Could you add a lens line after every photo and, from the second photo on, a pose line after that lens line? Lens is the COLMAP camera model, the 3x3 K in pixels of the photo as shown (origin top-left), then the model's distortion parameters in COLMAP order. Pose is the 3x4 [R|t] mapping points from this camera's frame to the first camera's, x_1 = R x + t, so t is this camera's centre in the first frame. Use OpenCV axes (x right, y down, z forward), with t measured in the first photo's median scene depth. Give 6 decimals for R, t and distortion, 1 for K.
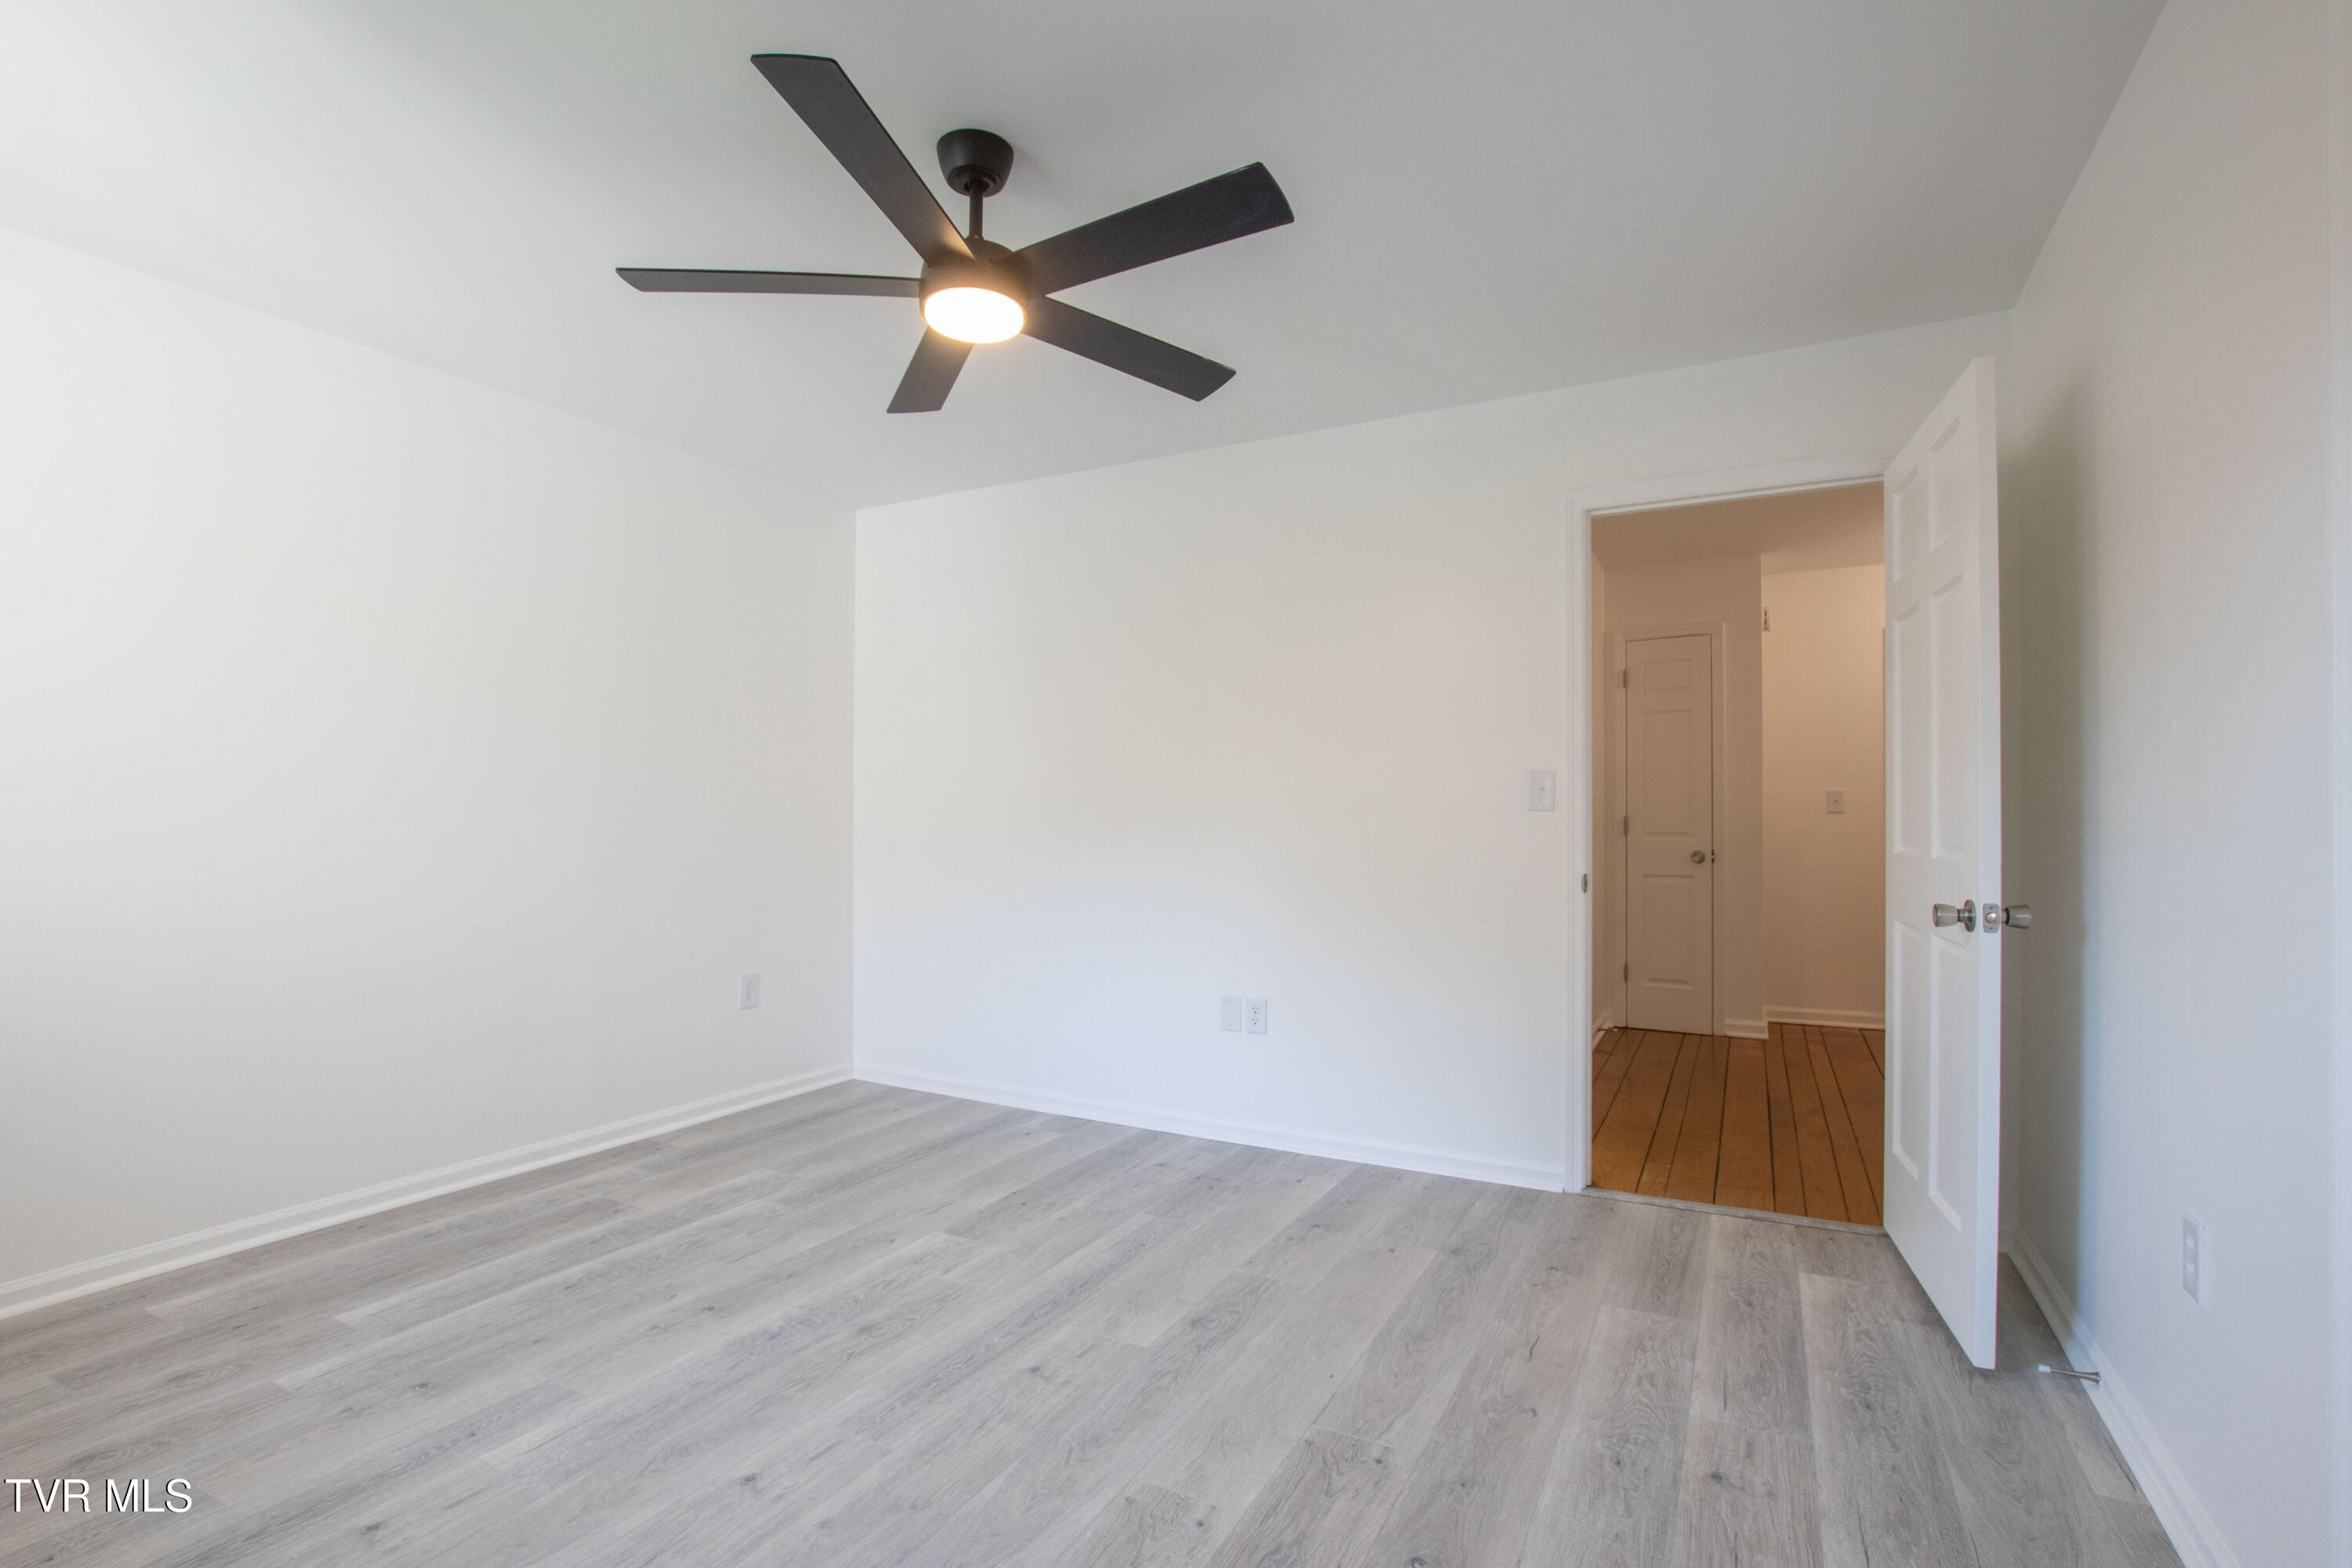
lens RADIAL K [[1108.3, 0, 1170.0], [0, 1108.3, 806.2], [0, 0, 1]] dist [-0.033105, 0.003350]
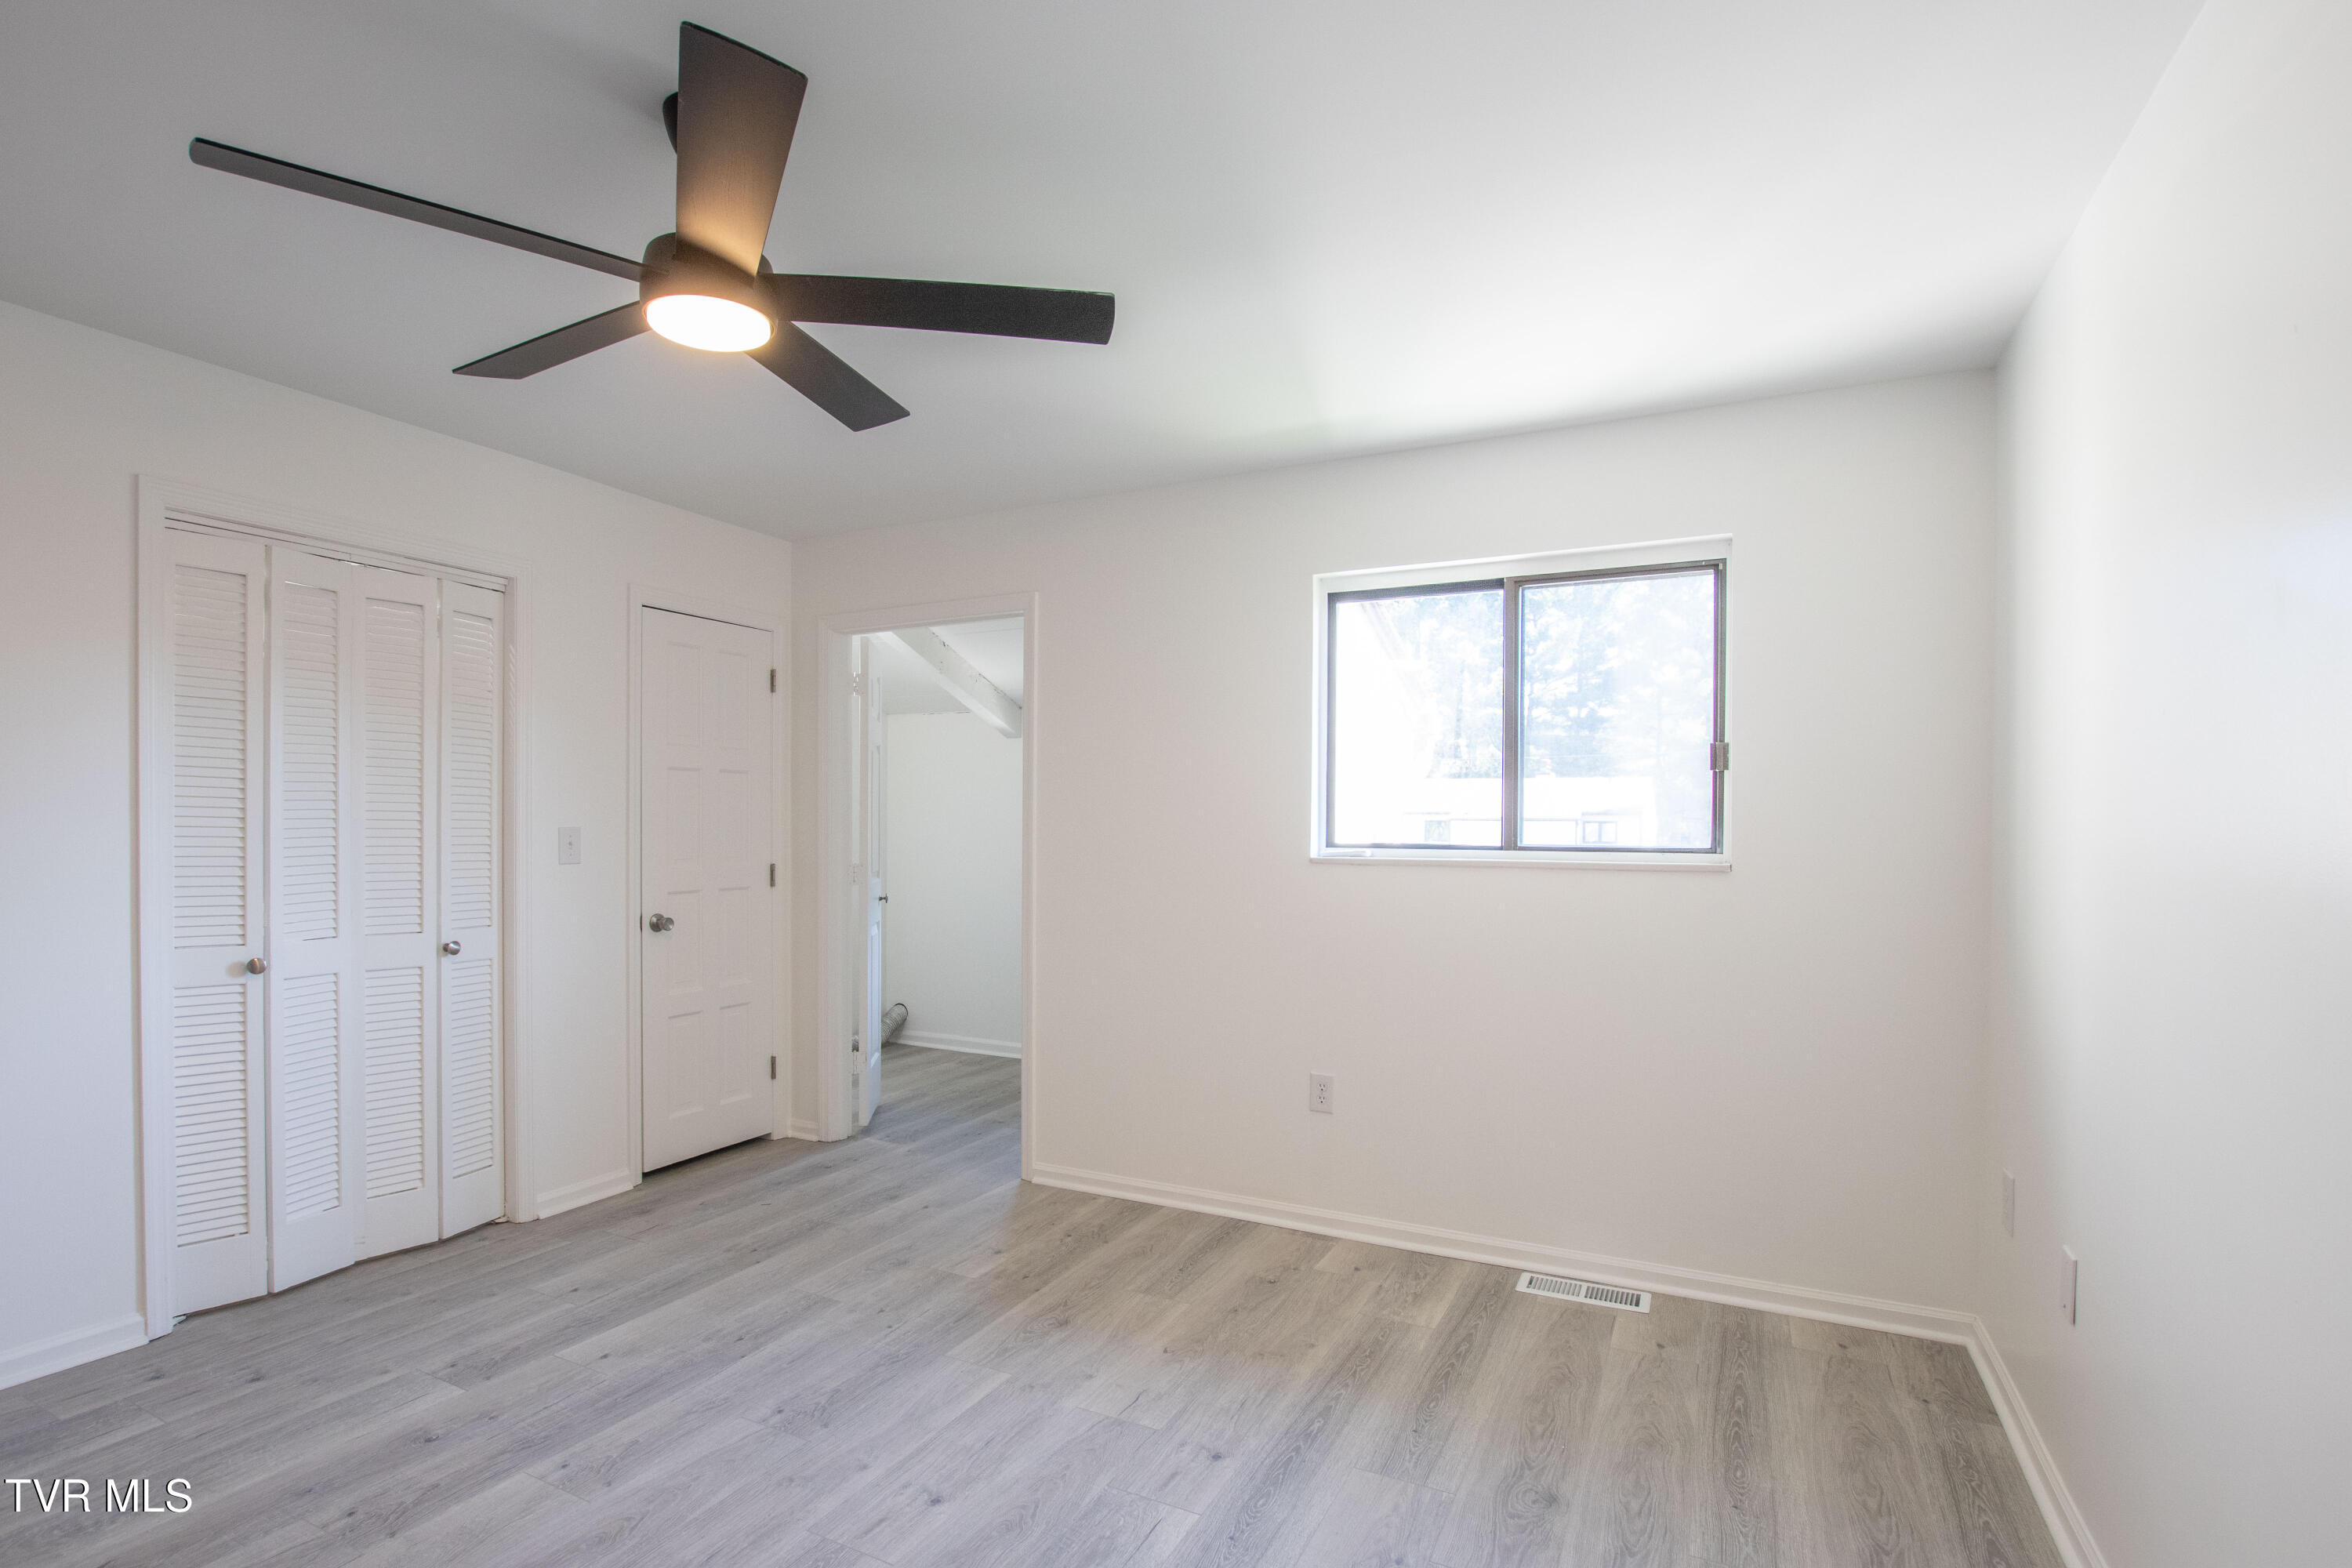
lens RADIAL K [[1108.3, 0, 1130.1], [0, 1108.3, 823.3], [0, 0, 1]] dist [-0.033105, 0.003350]
pose [[-0.999926, -0.008295, -0.008888, -0.397973], [-0.008242, 0.999948, -0.006082, -0.051214], [0.008938, -0.006008, -0.999942, 1.489702]]
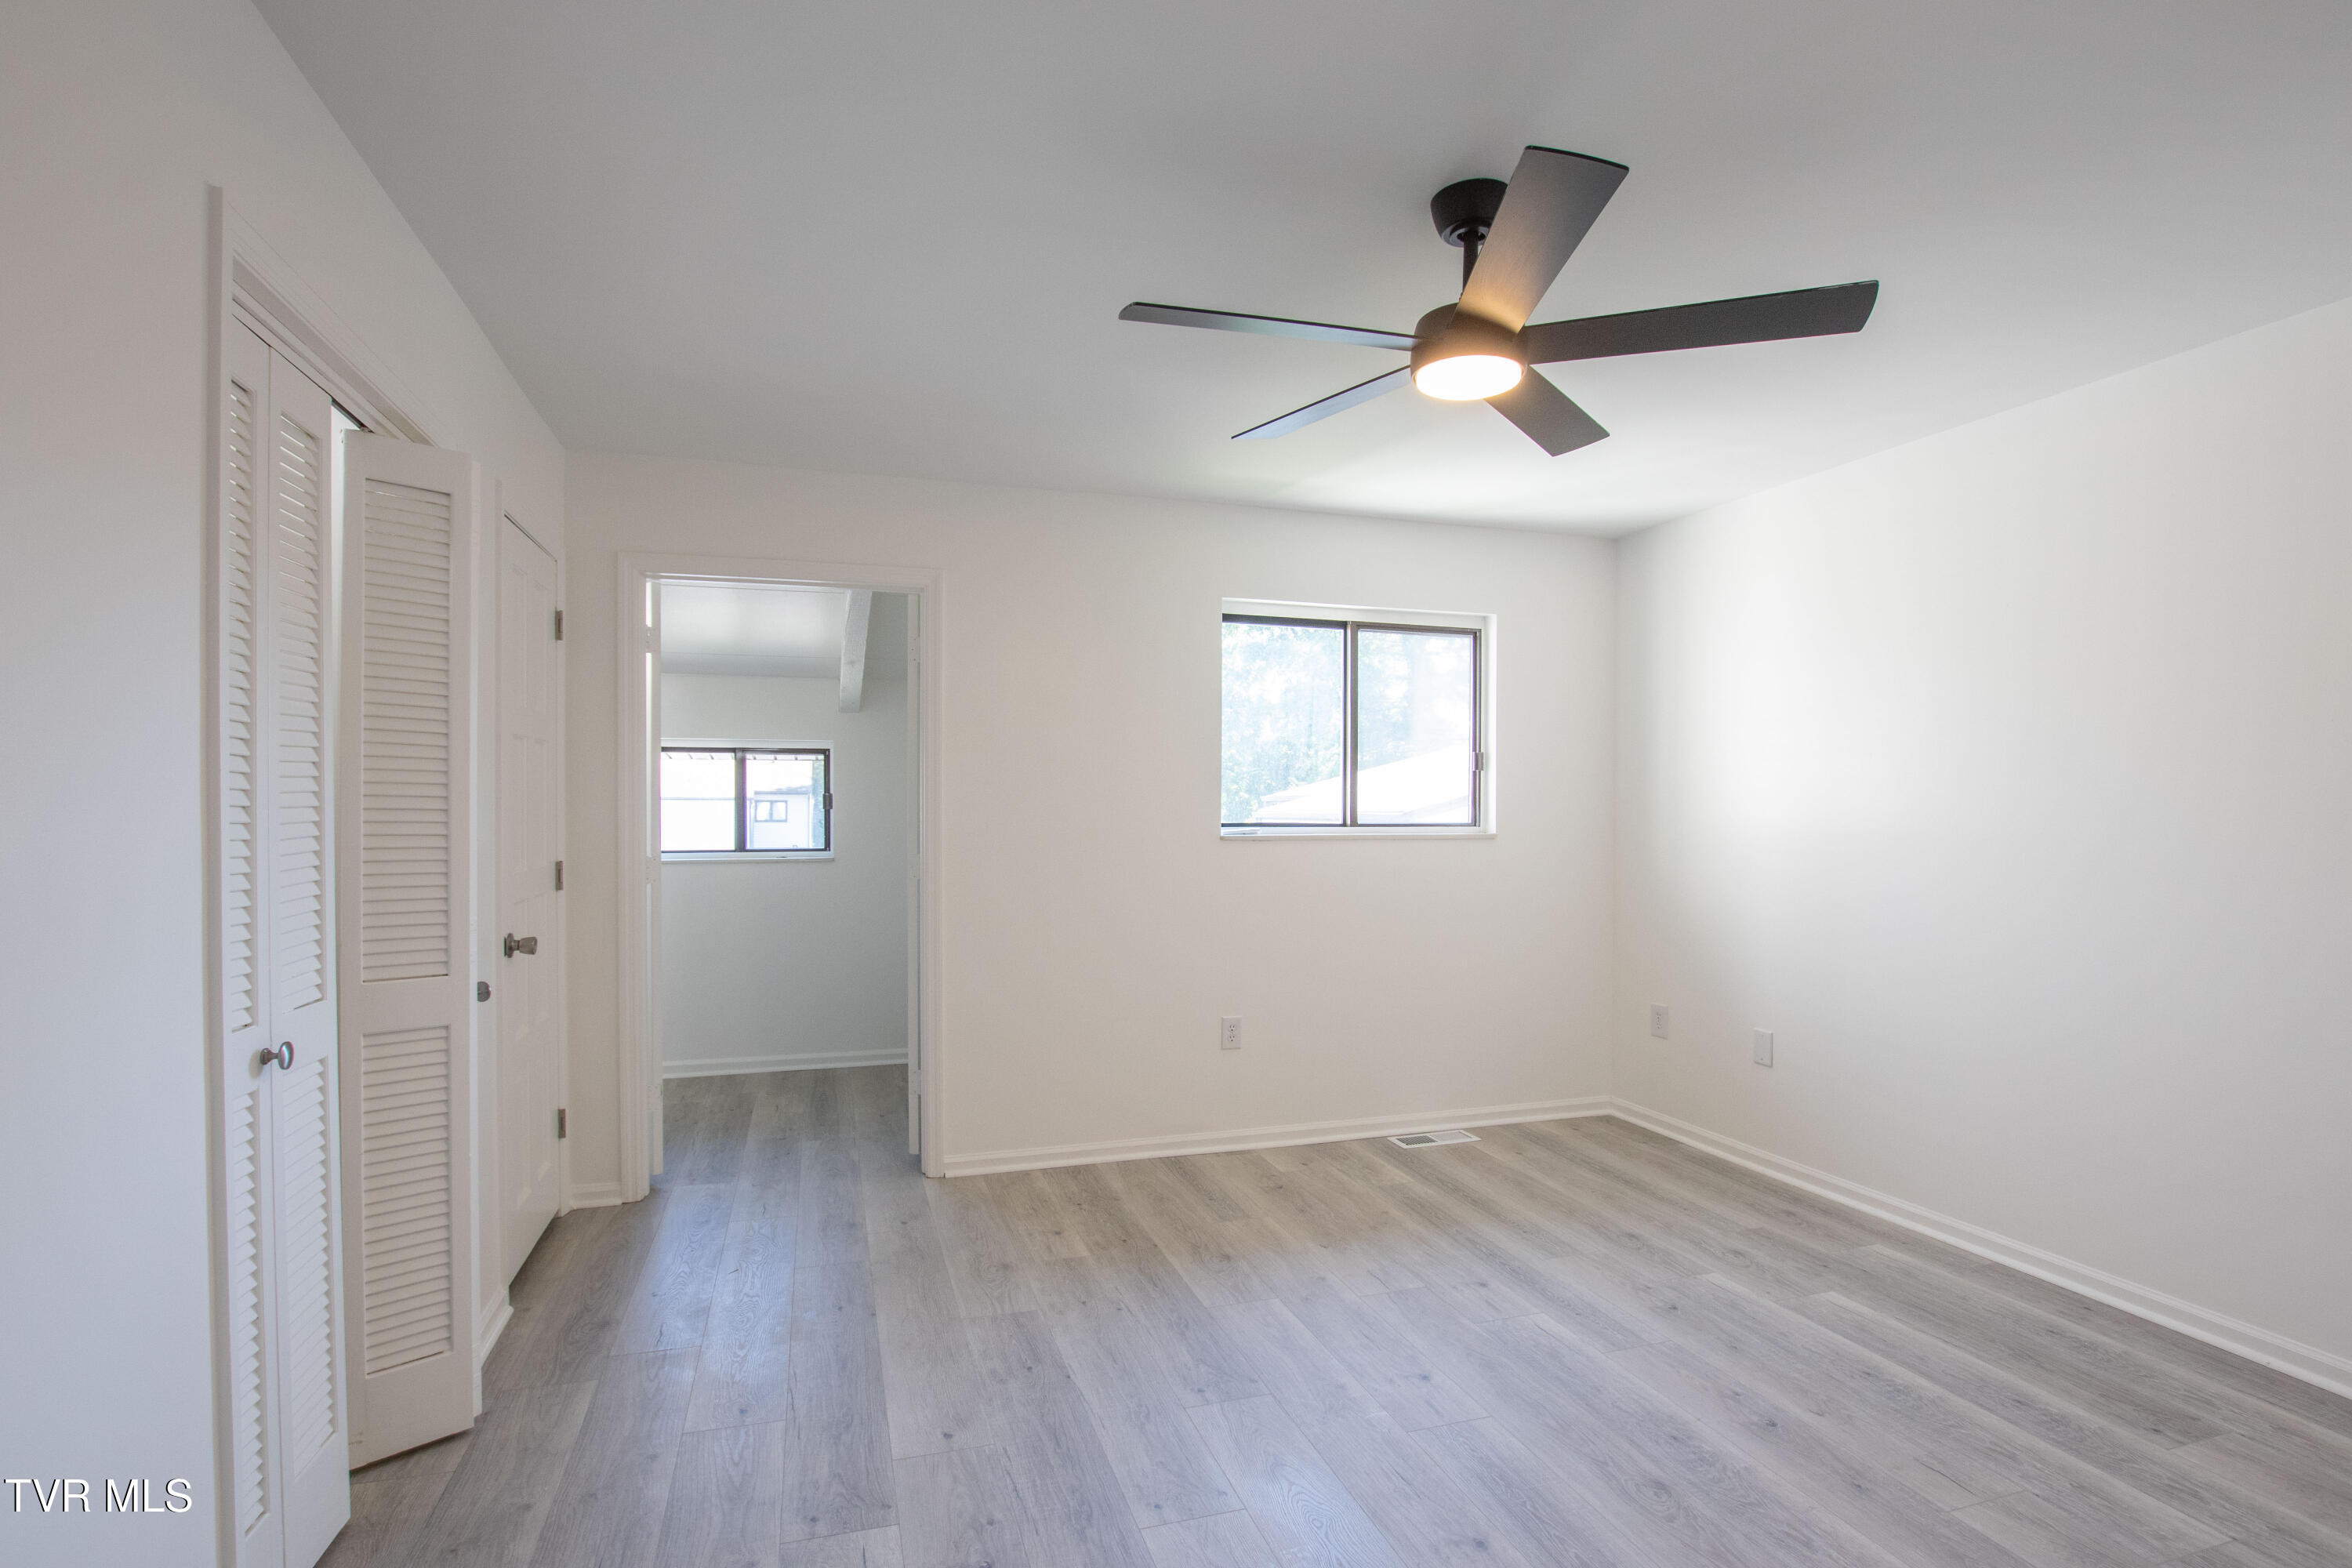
lens RADIAL K [[1108.3, 0, 1138.5], [0, 1108.3, 802.9], [0, 0, 1]] dist [-0.033105, 0.003350]
pose [[-0.713292, -0.006492, -0.700836, 0.569786], [-0.000670, 0.999963, -0.008582, -0.053538], [0.700866, -0.005652, -0.713270, 1.202192]]
